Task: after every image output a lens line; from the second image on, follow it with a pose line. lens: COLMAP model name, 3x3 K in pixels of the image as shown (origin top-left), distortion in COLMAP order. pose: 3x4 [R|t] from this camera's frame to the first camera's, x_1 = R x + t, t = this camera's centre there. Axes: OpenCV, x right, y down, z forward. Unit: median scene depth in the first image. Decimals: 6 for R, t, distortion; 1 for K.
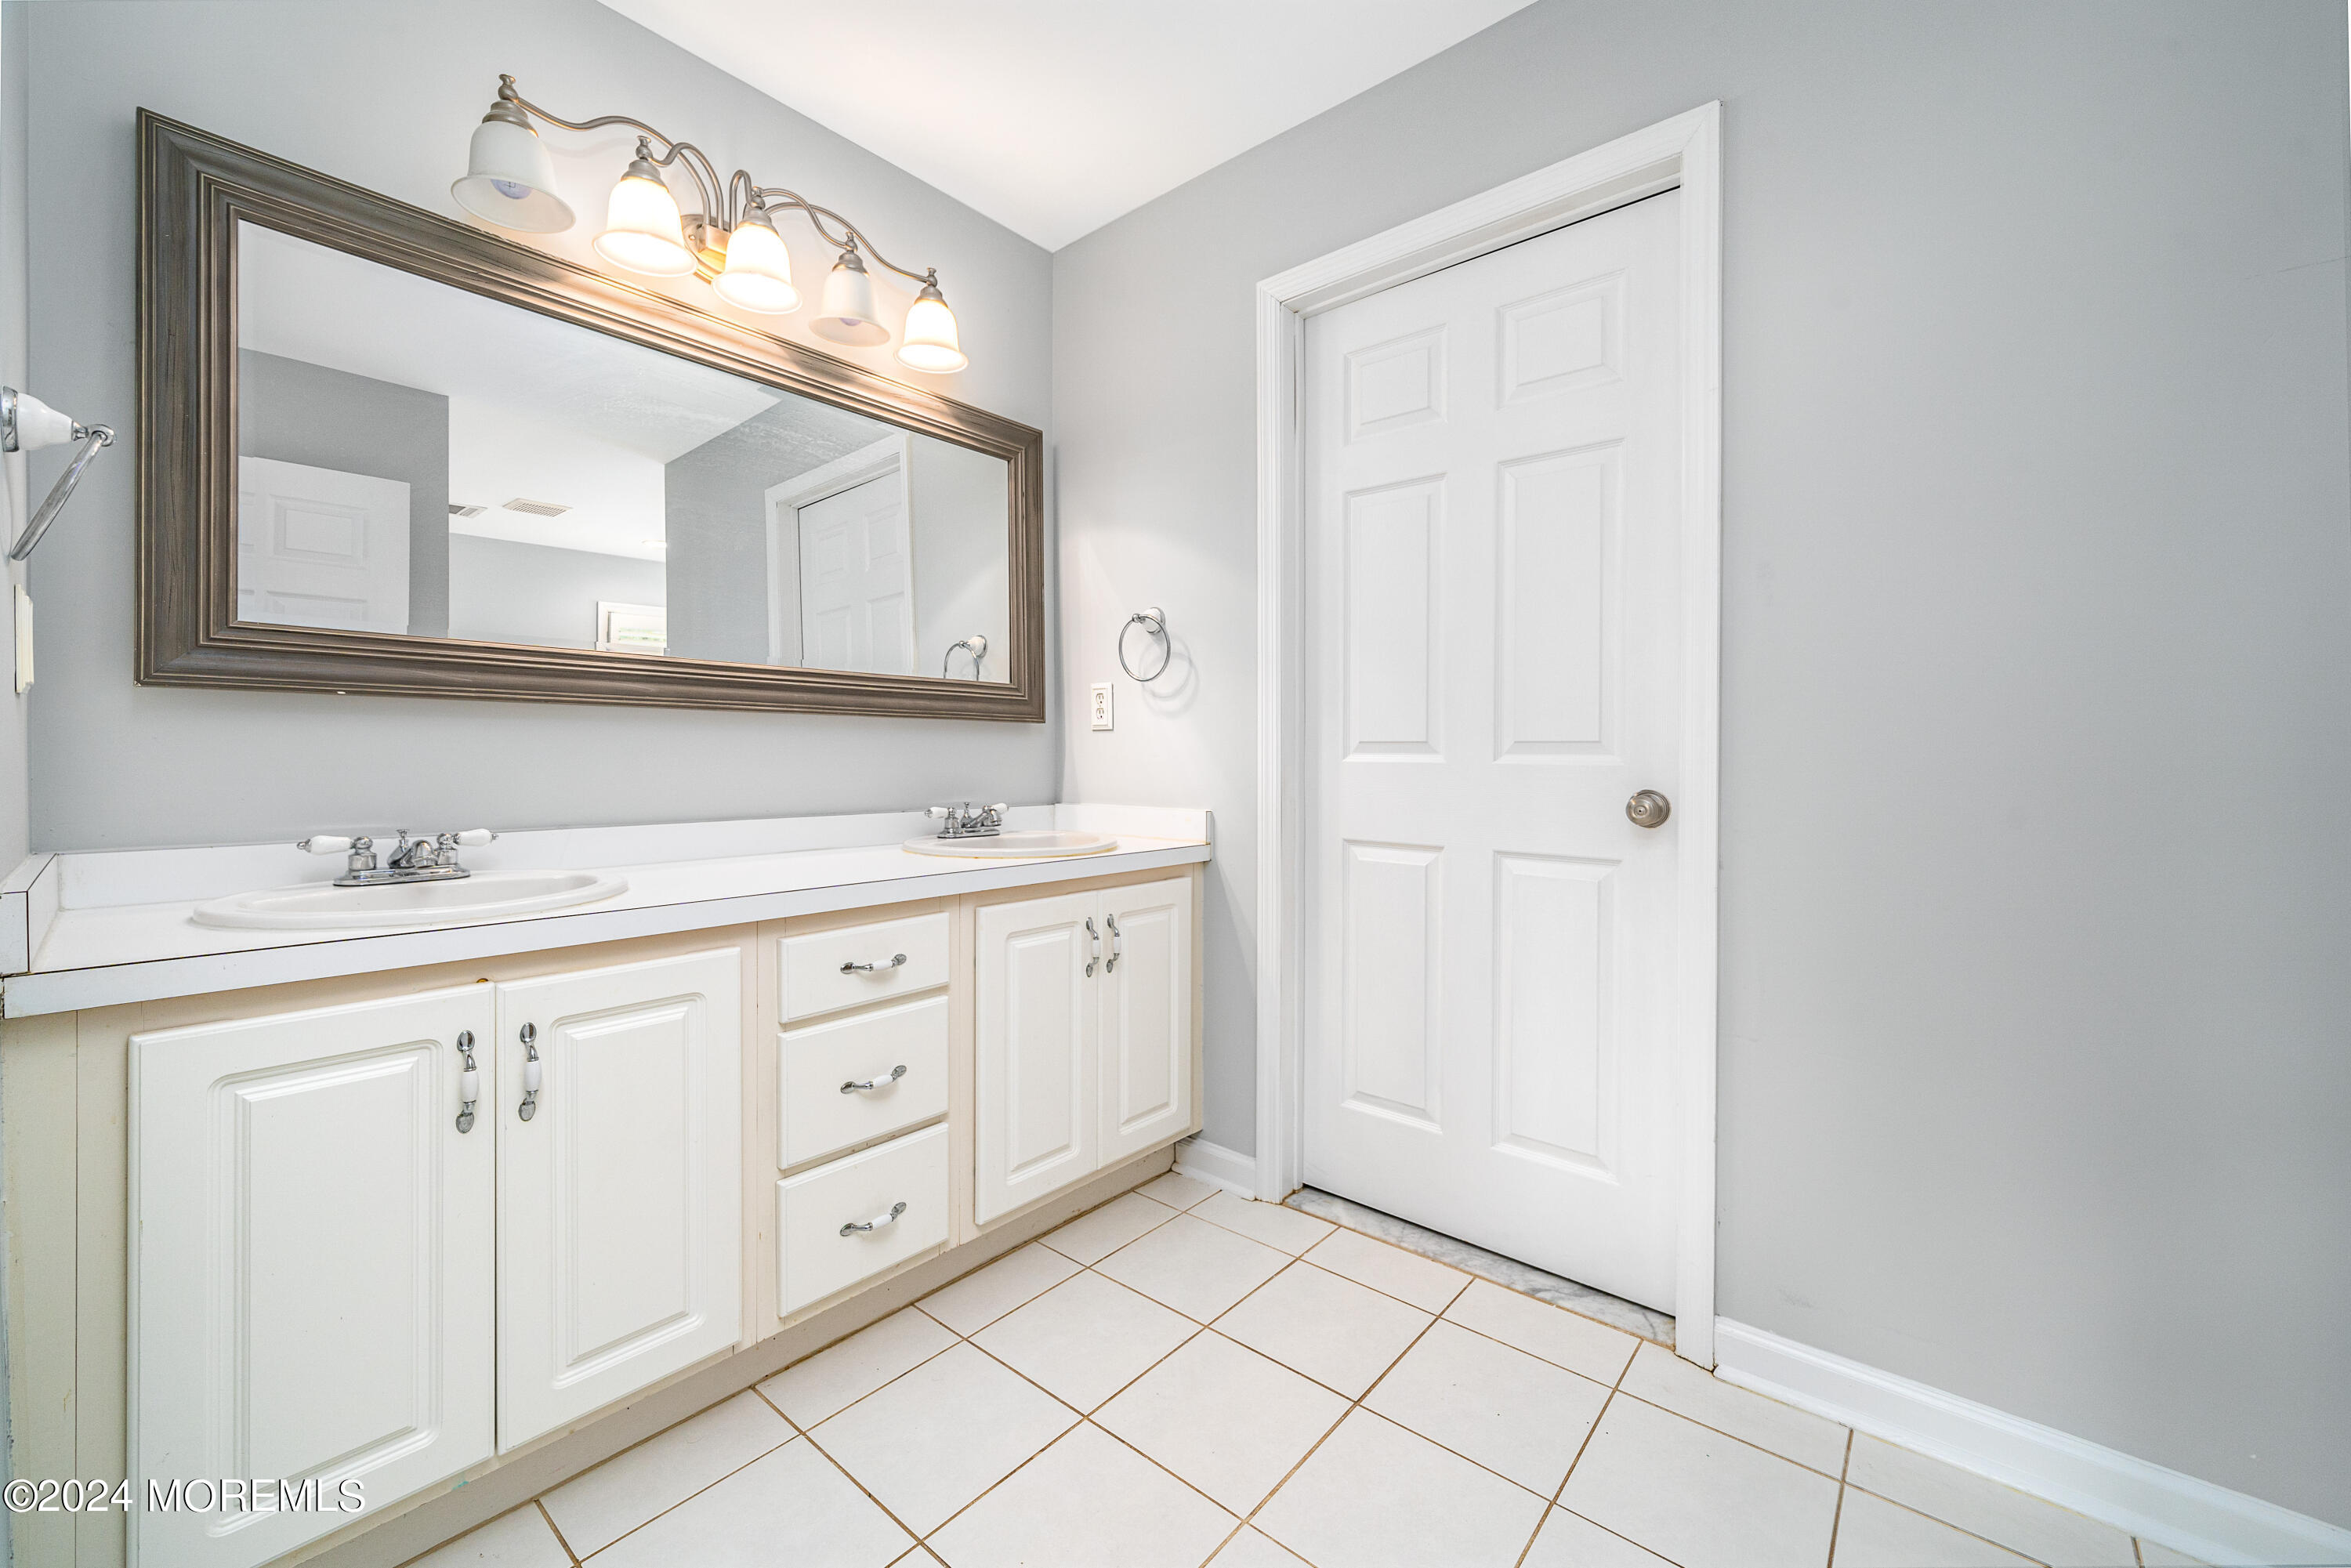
lens RADIAL K [[921.7, 0, 1176.7], [0, 921.7, 763.0], [0, 0, 1]] dist [-0.015696, 0.000536]
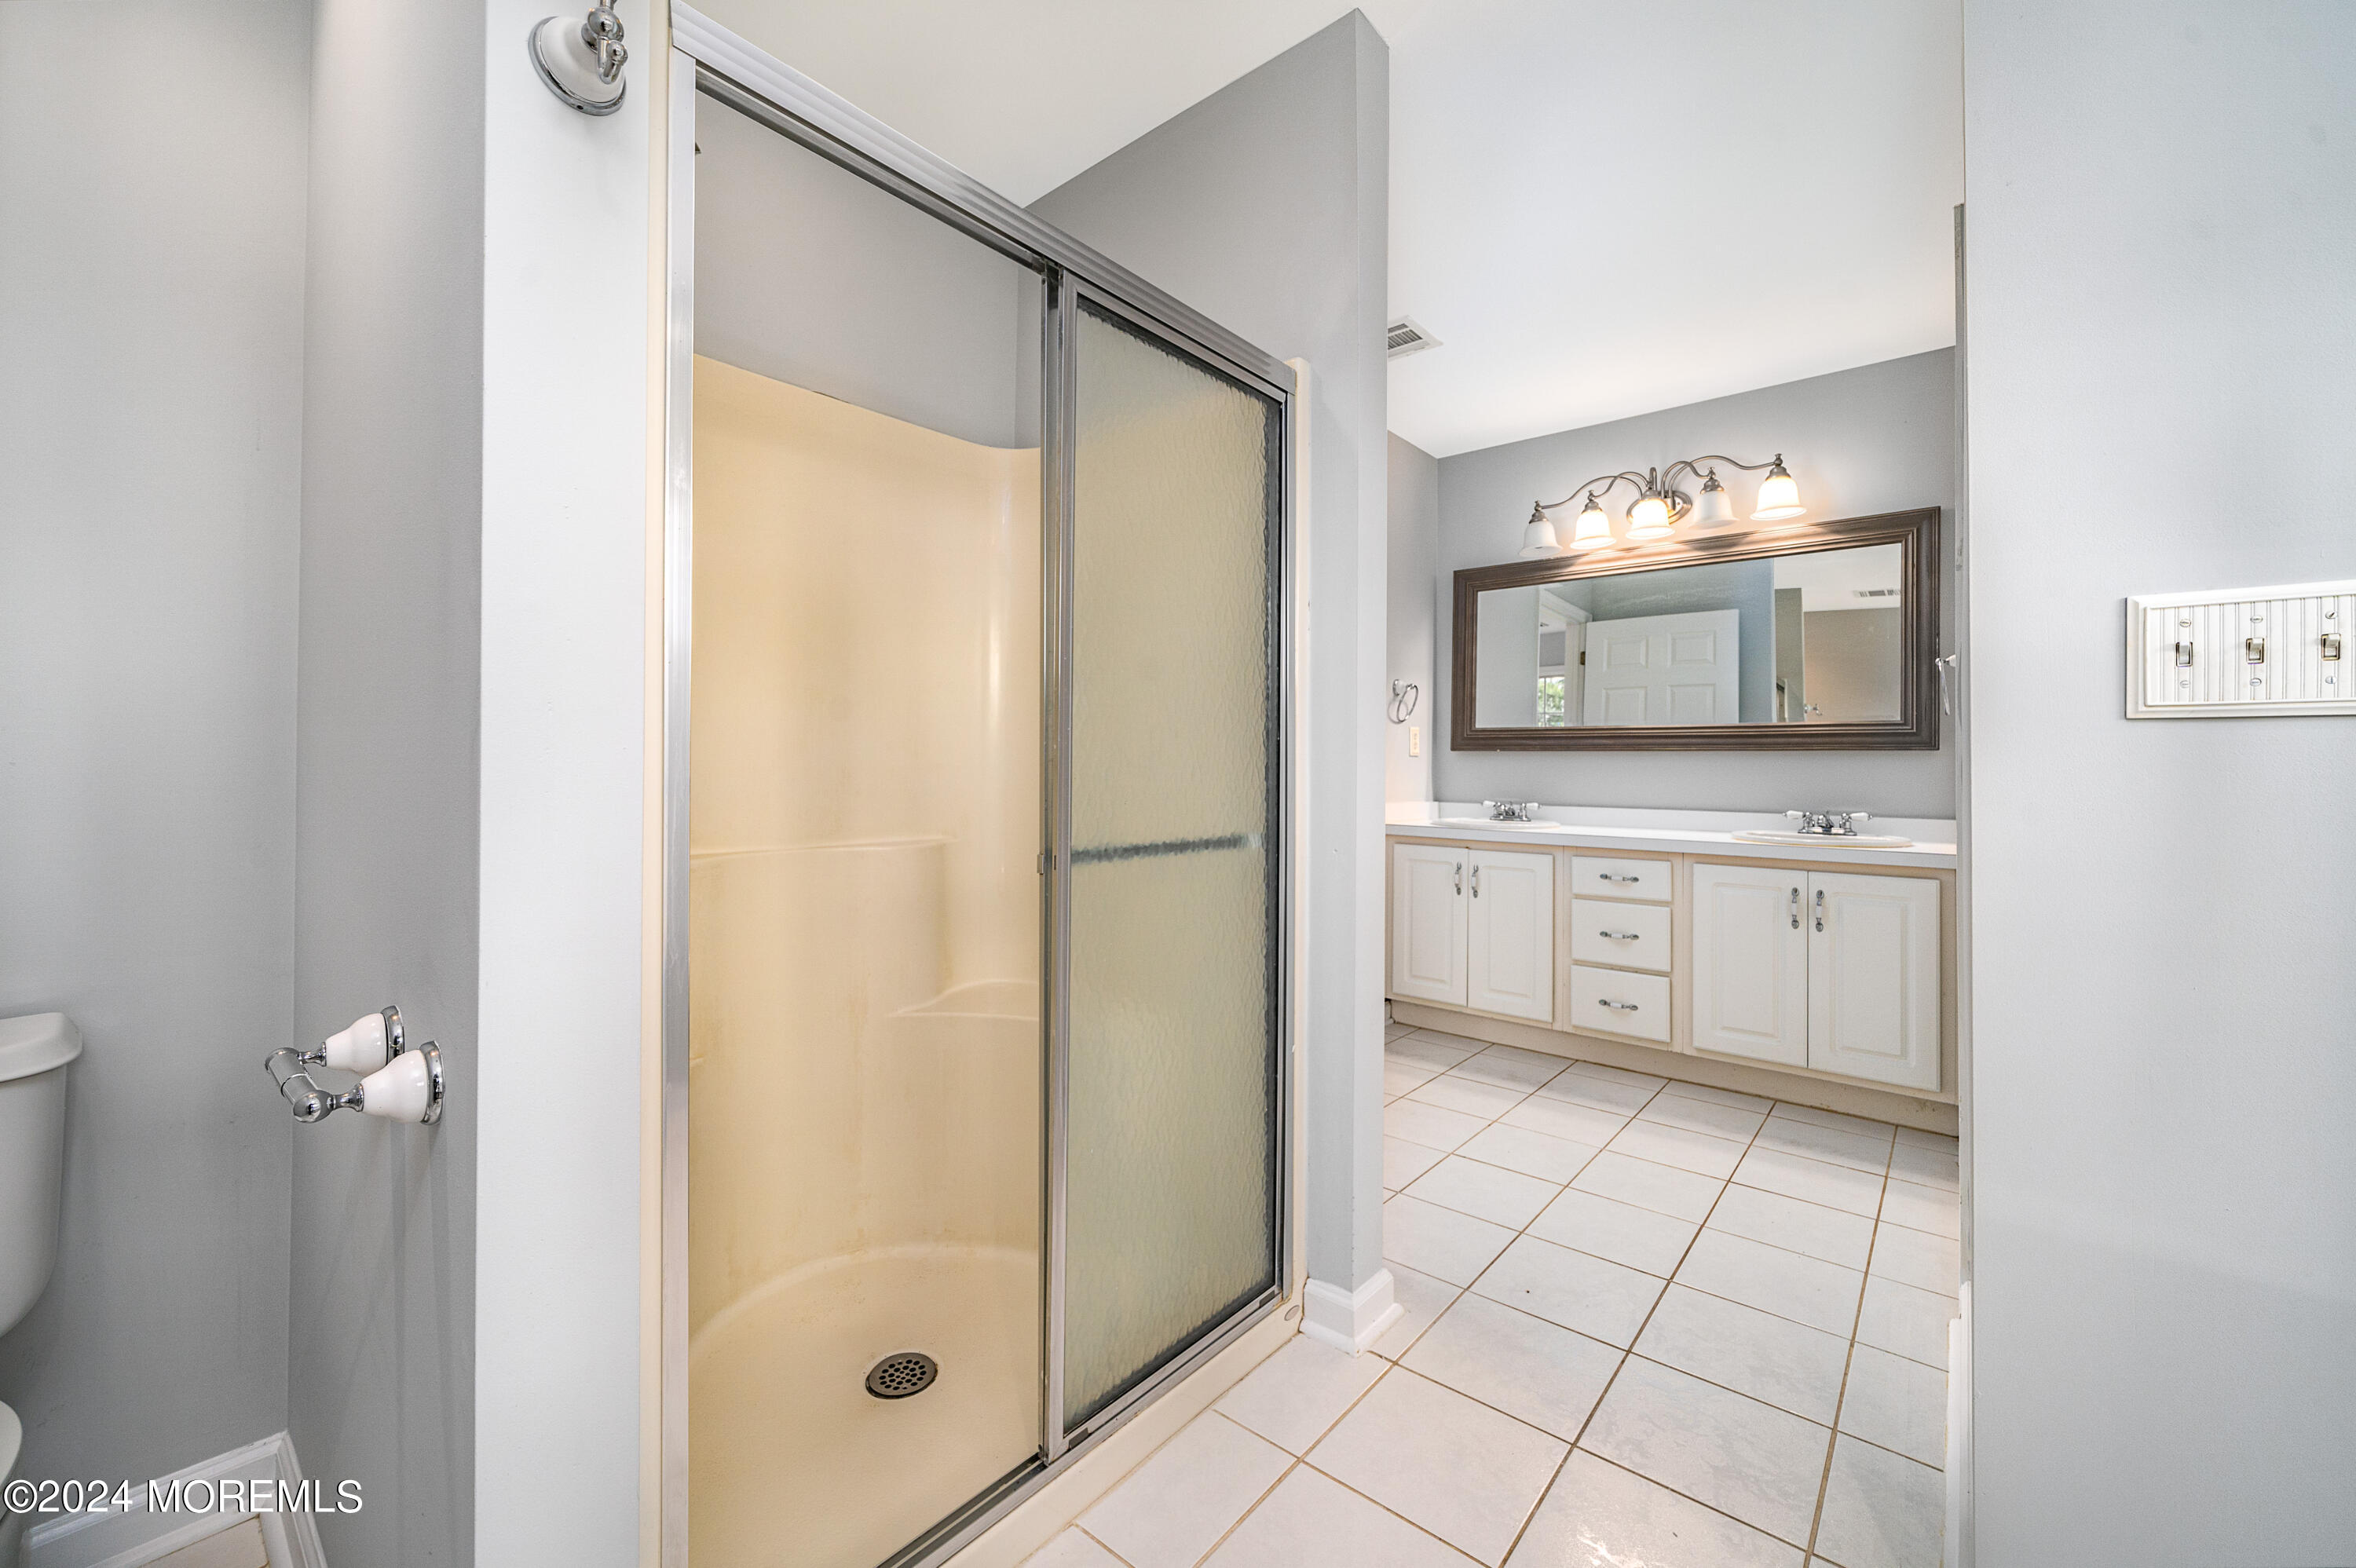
lens RADIAL K [[923.6, 0, 1179.3], [0, 923.6, 768.8], [0, 0, 1]] dist [-0.015696, 0.000536]
pose [[-0.004921, 0.004224, -0.999979, 1.587912], [-0.010574, 0.999935, 0.004276, -0.021606], [0.999932, 0.010594, -0.004876, 0.033221]]
